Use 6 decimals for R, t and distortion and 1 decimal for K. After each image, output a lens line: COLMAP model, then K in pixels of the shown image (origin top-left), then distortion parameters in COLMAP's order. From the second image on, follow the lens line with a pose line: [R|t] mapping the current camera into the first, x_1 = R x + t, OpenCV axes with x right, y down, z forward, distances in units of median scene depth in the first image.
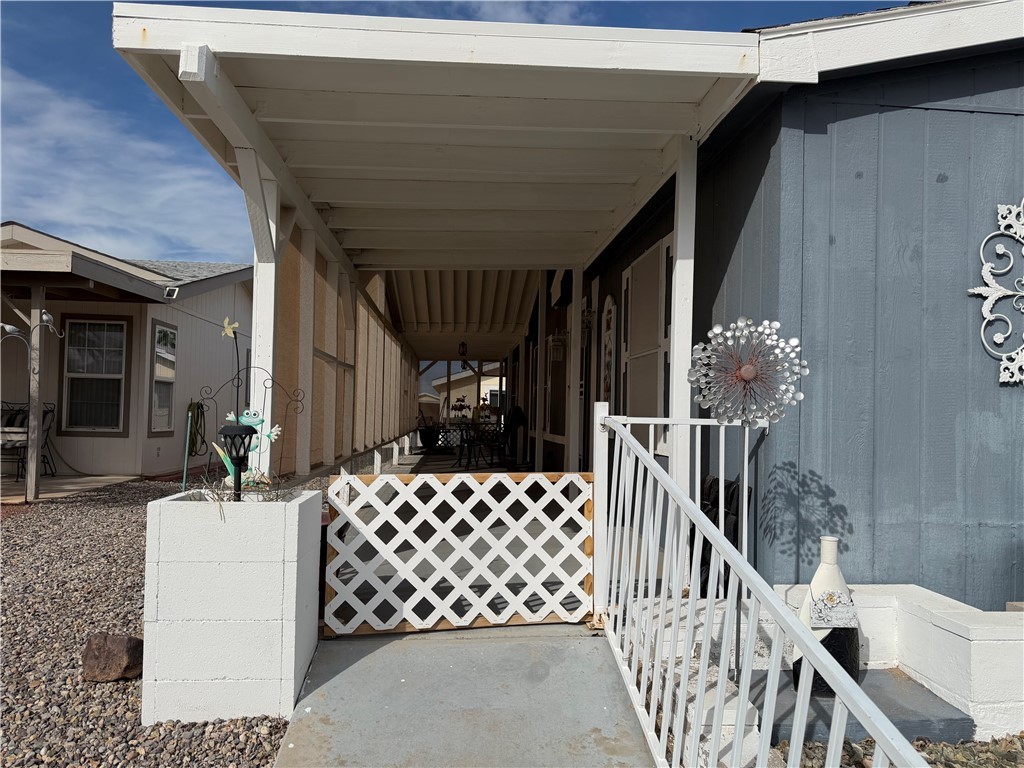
lens RADIAL K [[723.4, 0, 512.0], [0, 723.4, 384.0], [0, 0, 1]] dist [0.037123, -0.041994]
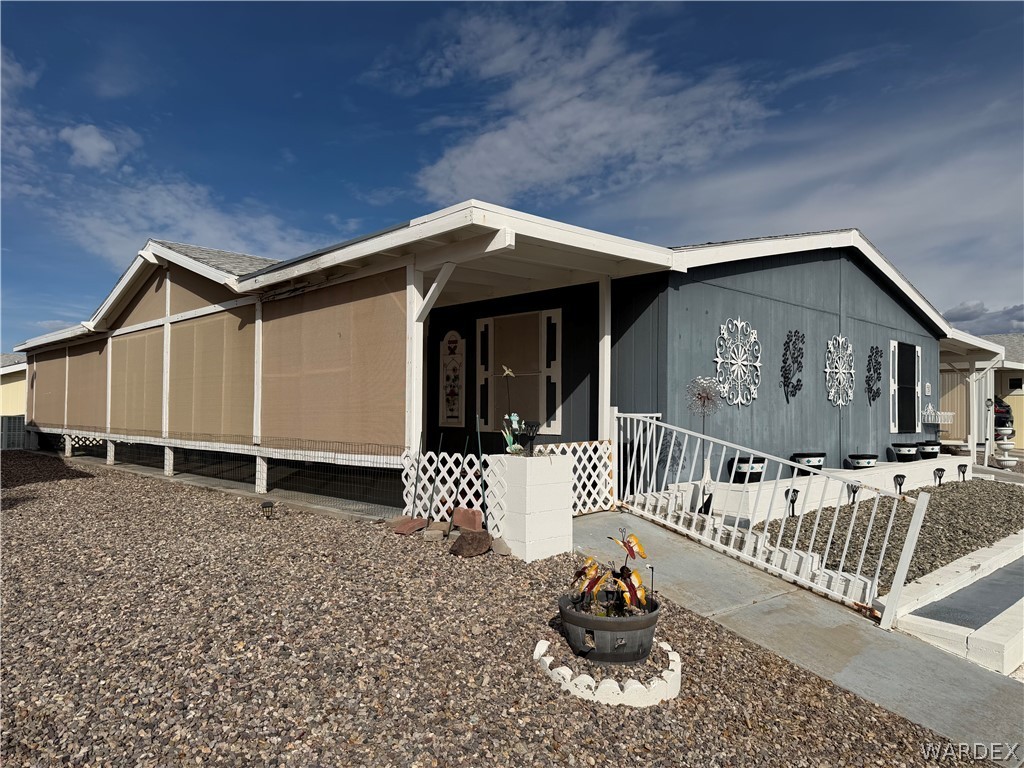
lens RADIAL K [[723.4, 0, 512.0], [0, 723.4, 384.0], [0, 0, 1]] dist [0.037123, -0.041994]
pose [[0.773048, 0.009205, 0.634281, -0.687040], [-0.017389, 0.999826, 0.006684, -0.024118], [-0.634109, -0.016197, 0.773074, -0.216382]]
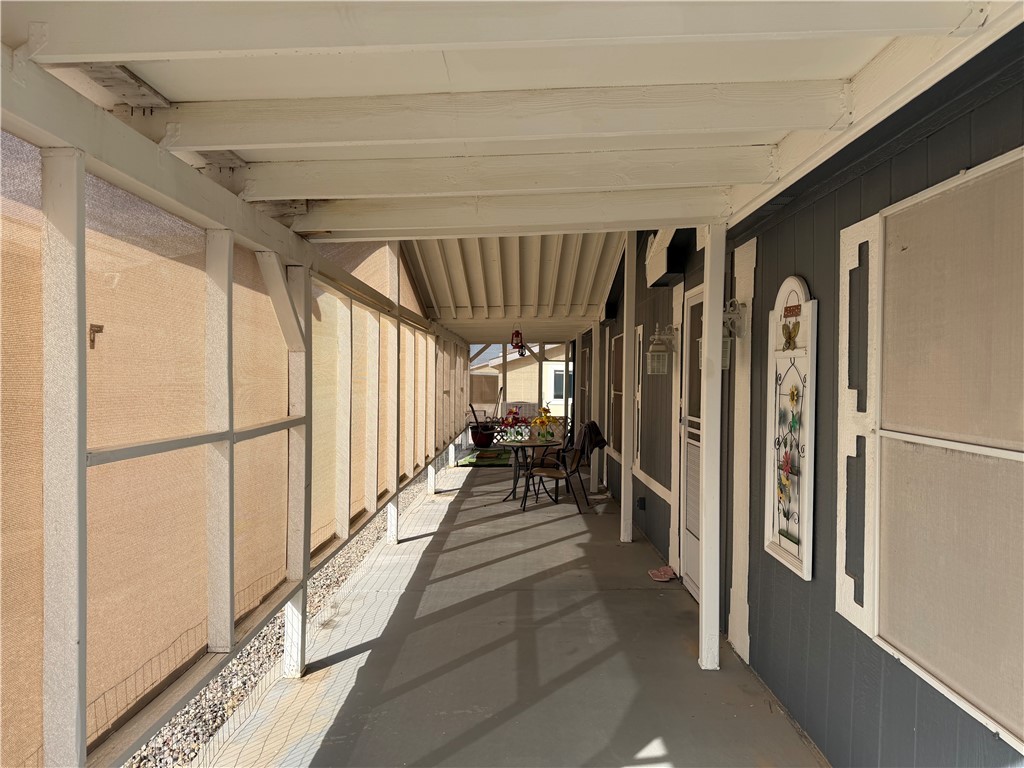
lens RADIAL K [[711.7, 0, 489.9], [0, 711.7, 383.7], [0, 0, 1]] dist [0.004038, -0.037411]
pose [[0.992519, -0.010254, -0.121660, -0.011102], [0.016627, 0.998536, 0.051482, -0.075609], [0.120954, -0.053120, 0.991236, 0.473353]]
